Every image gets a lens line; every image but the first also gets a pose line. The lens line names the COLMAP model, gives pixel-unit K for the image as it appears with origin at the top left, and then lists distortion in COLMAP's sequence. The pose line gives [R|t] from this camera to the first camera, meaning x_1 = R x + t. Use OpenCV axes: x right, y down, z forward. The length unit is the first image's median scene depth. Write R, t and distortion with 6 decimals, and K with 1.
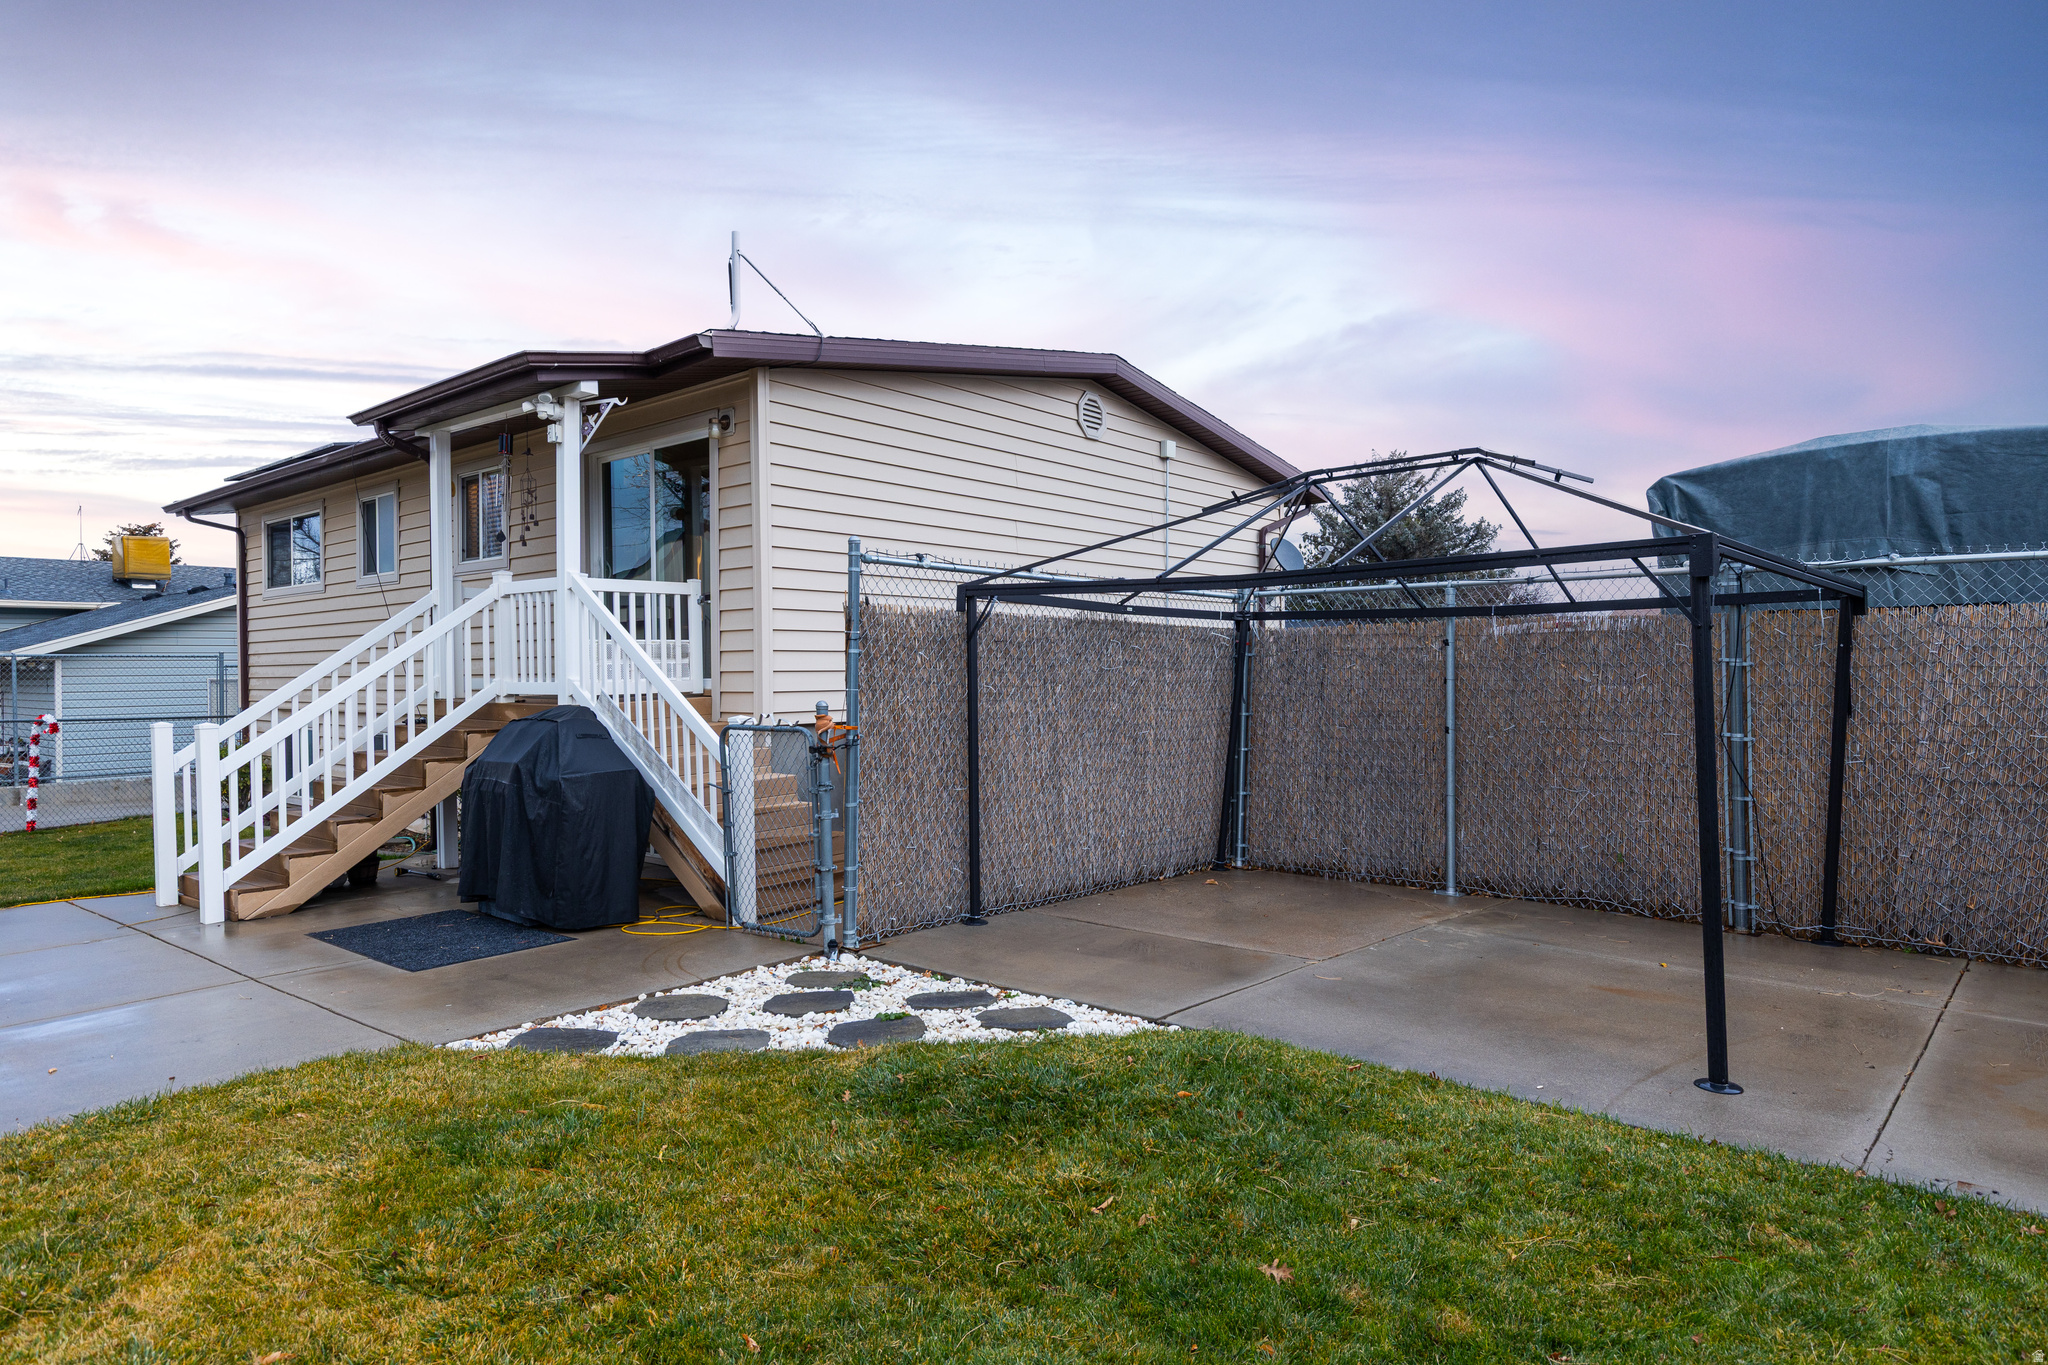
lens RADIAL K [[1169.1, 0, 1027.7], [0, 1169.1, 667.4], [0, 0, 1]] dist [0.016877, -0.001058]
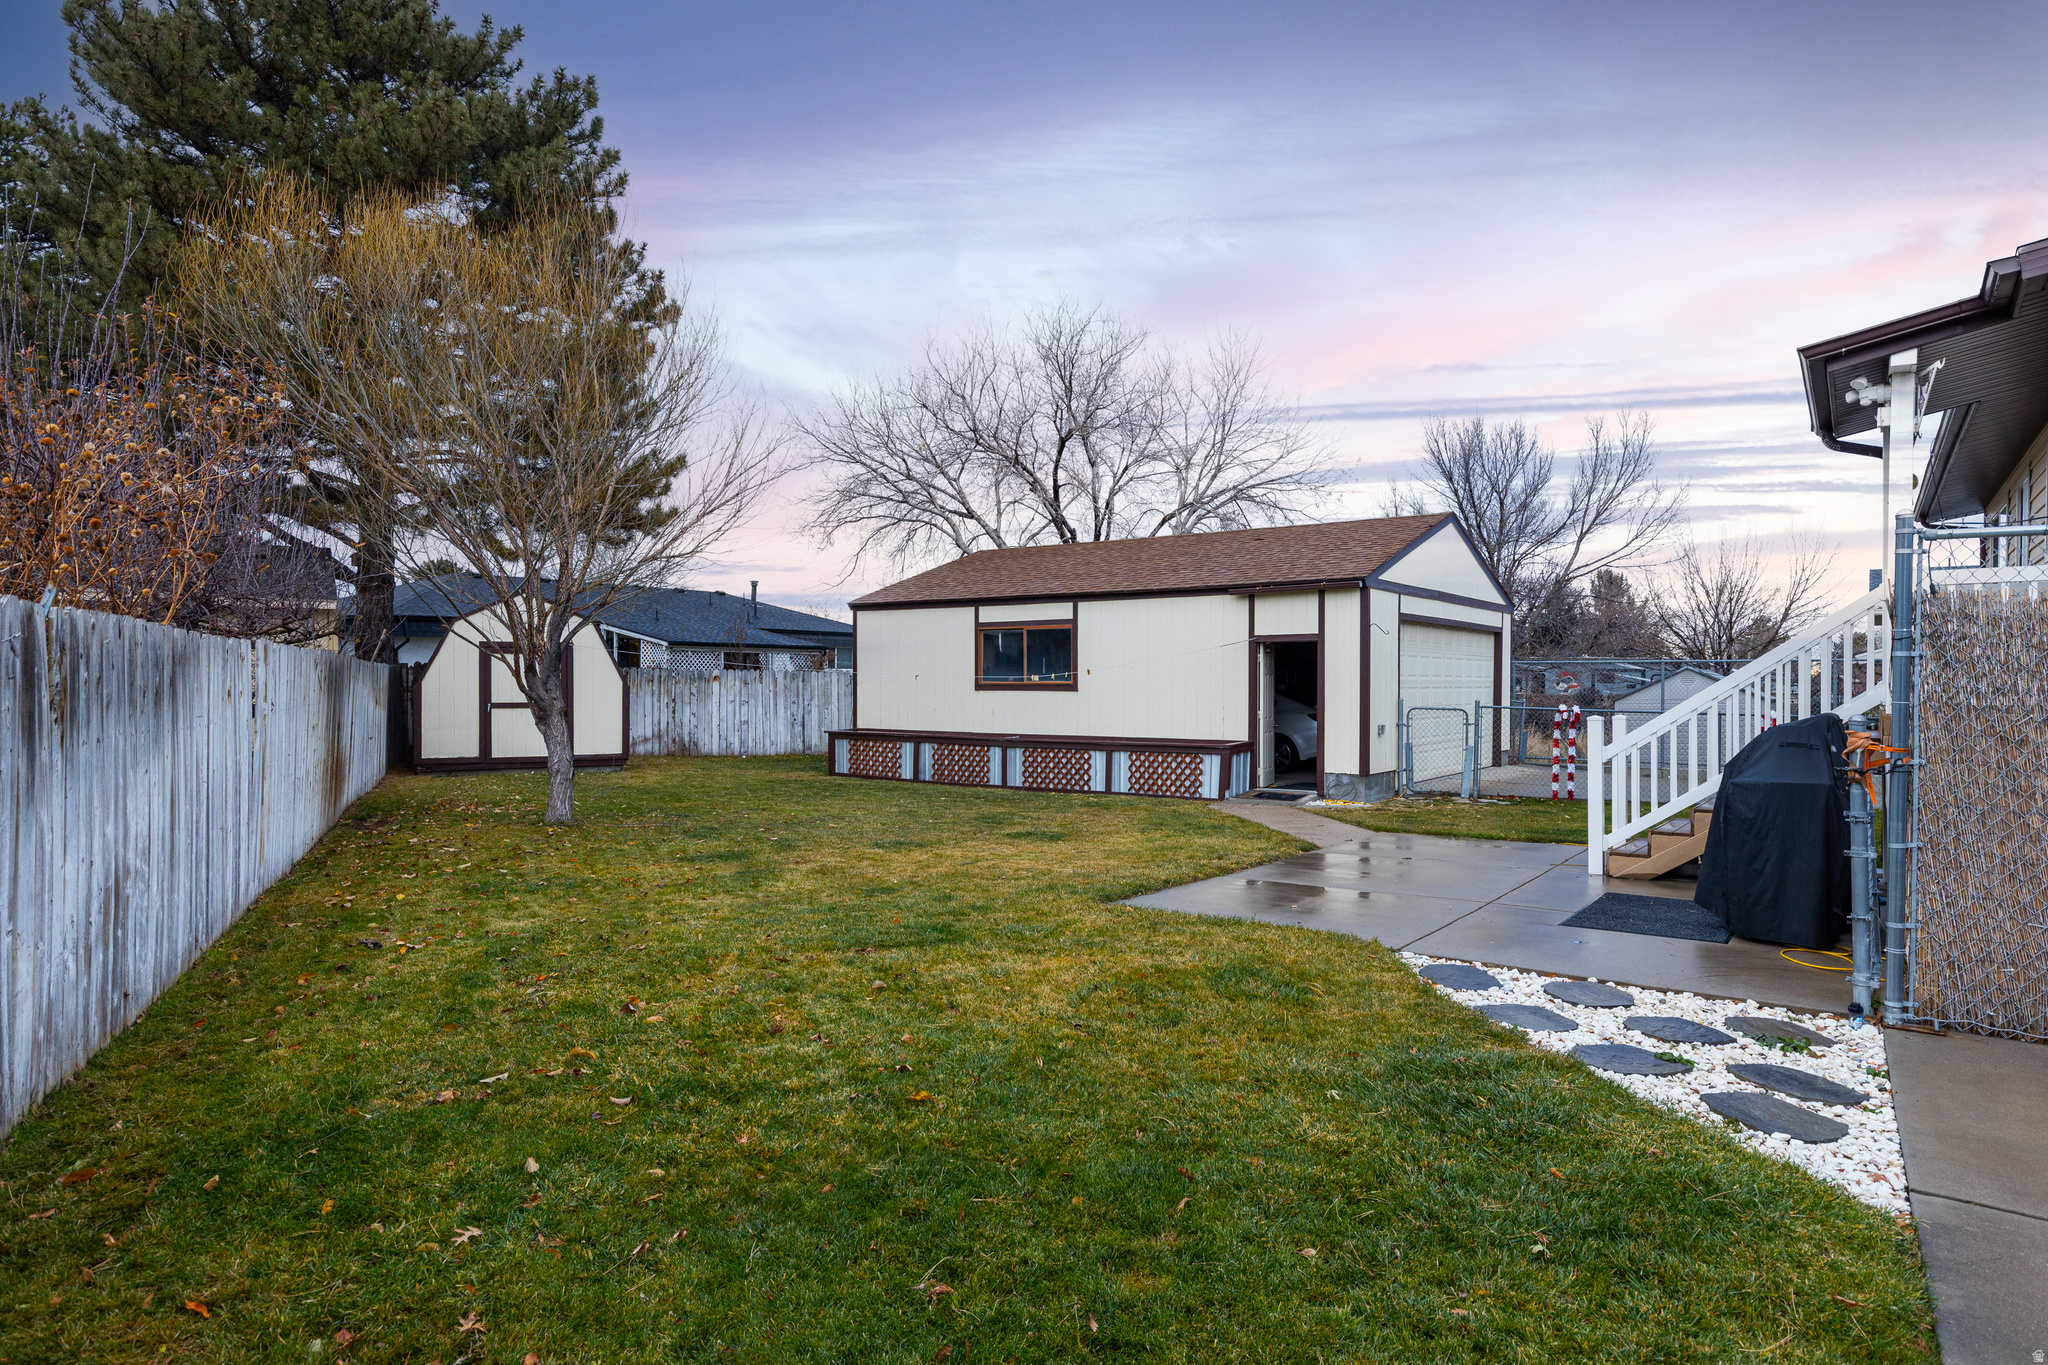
lens RADIAL K [[1169.1, 0, 1027.9], [0, 1169.1, 687.7], [0, 0, 1]] dist [0.016877, -0.001058]
pose [[0.083492, 0.016748, -0.996368, 0.482503], [-0.000035, 0.999859, 0.016803, -0.004247], [0.996508, -0.001368, 0.083481, 0.270932]]
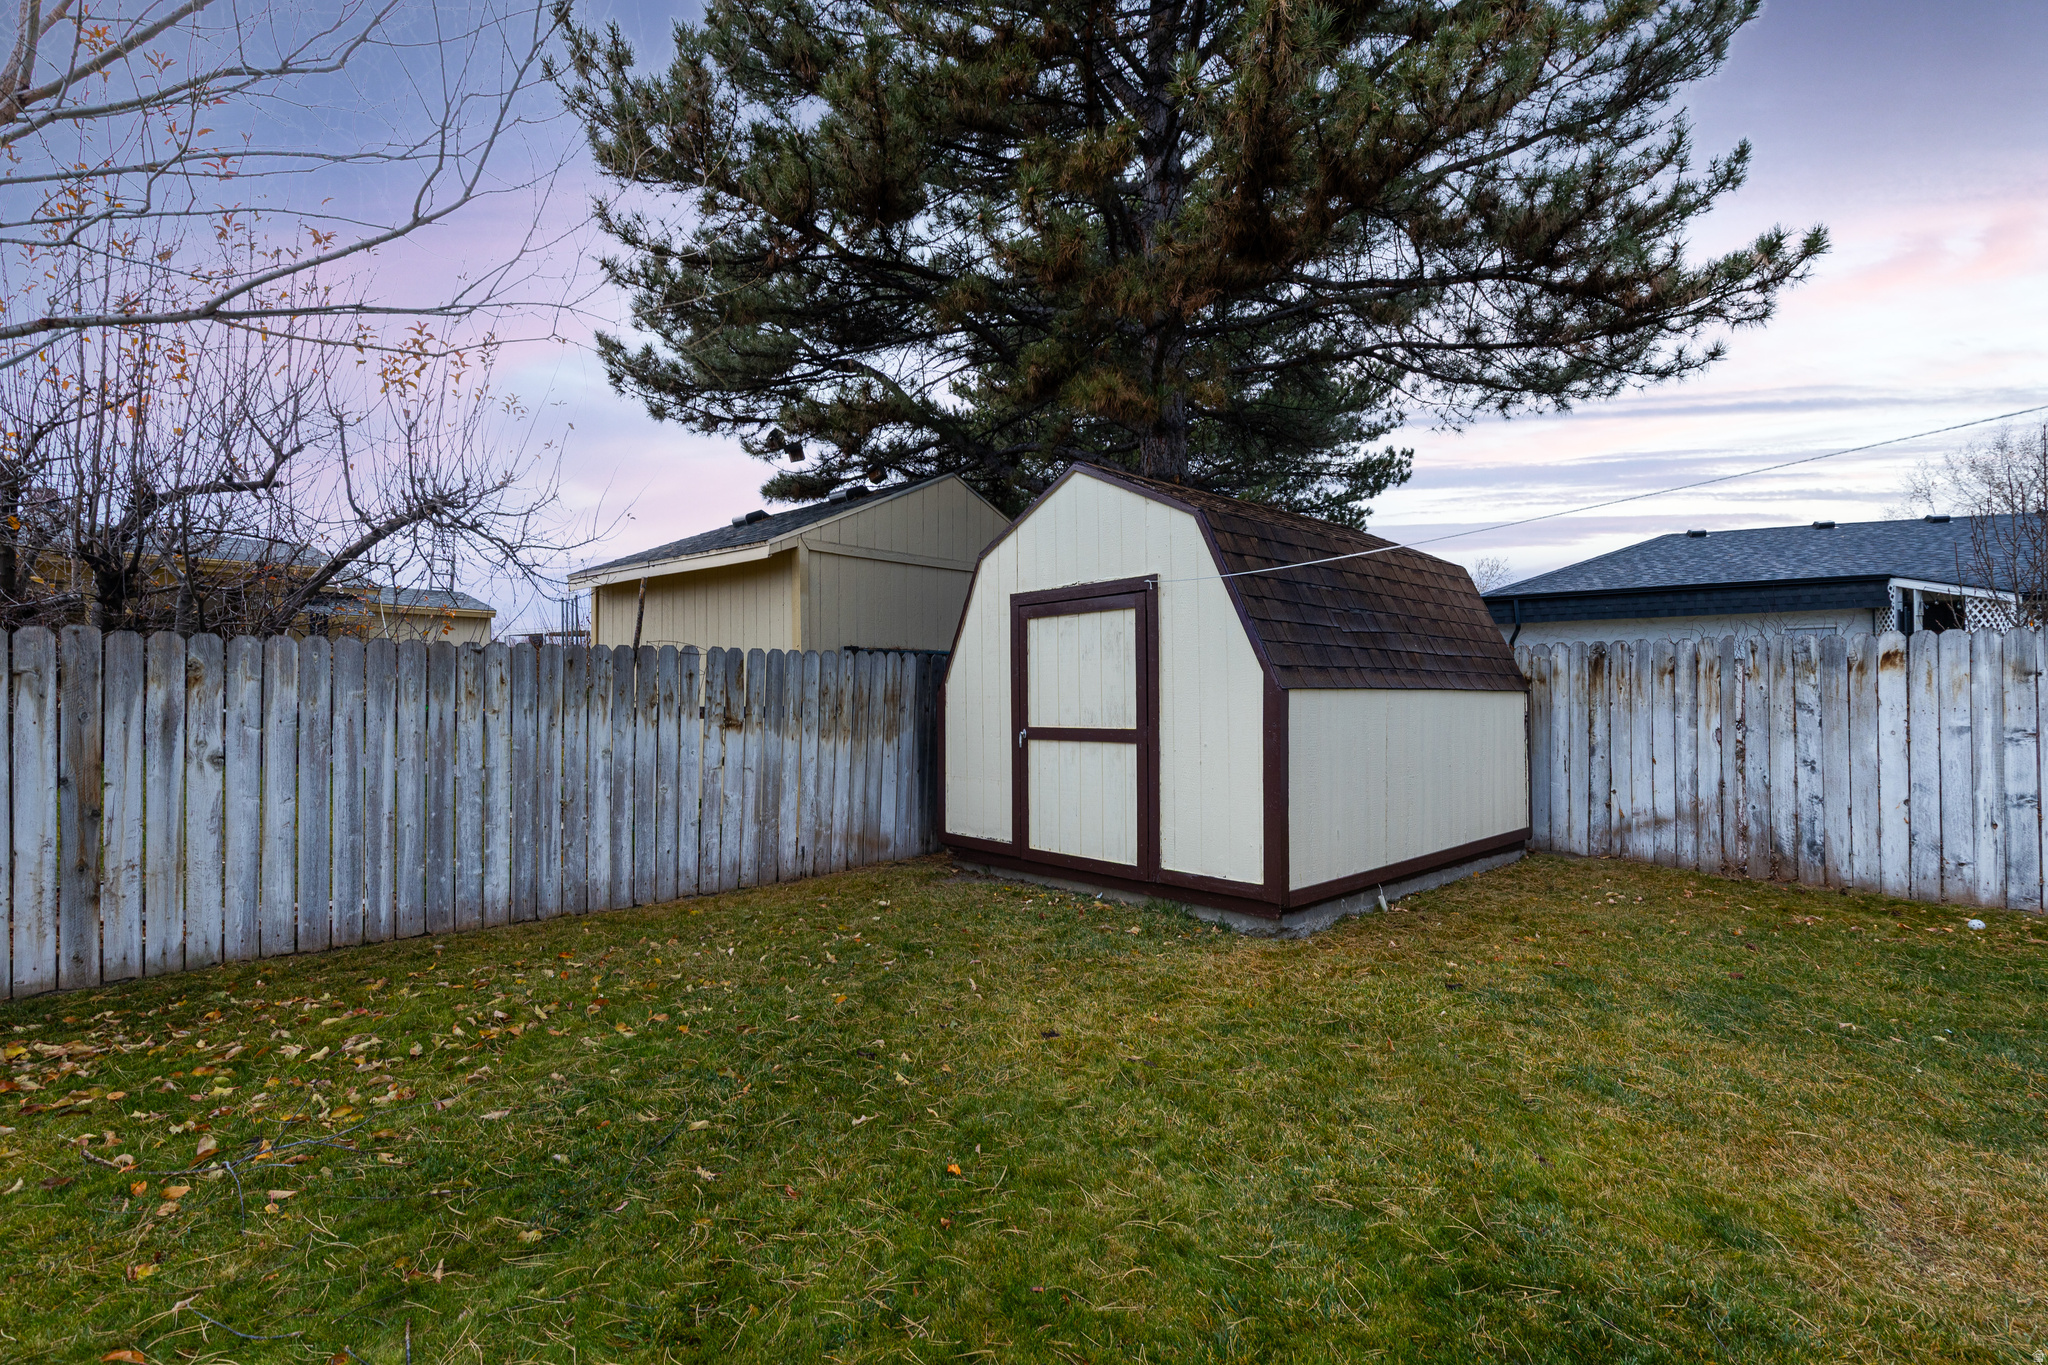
lens RADIAL K [[926.7, 0, 1024.9], [0, 926.7, 691.9], [0, 0, 1]] dist [0.013342, -0.001268]
pose [[-0.923667, 0.021055, -0.382617, -1.679958], [0.023774, 0.999715, -0.002379, 0.036225], [0.382458, -0.011293, -0.923904, 0.171042]]
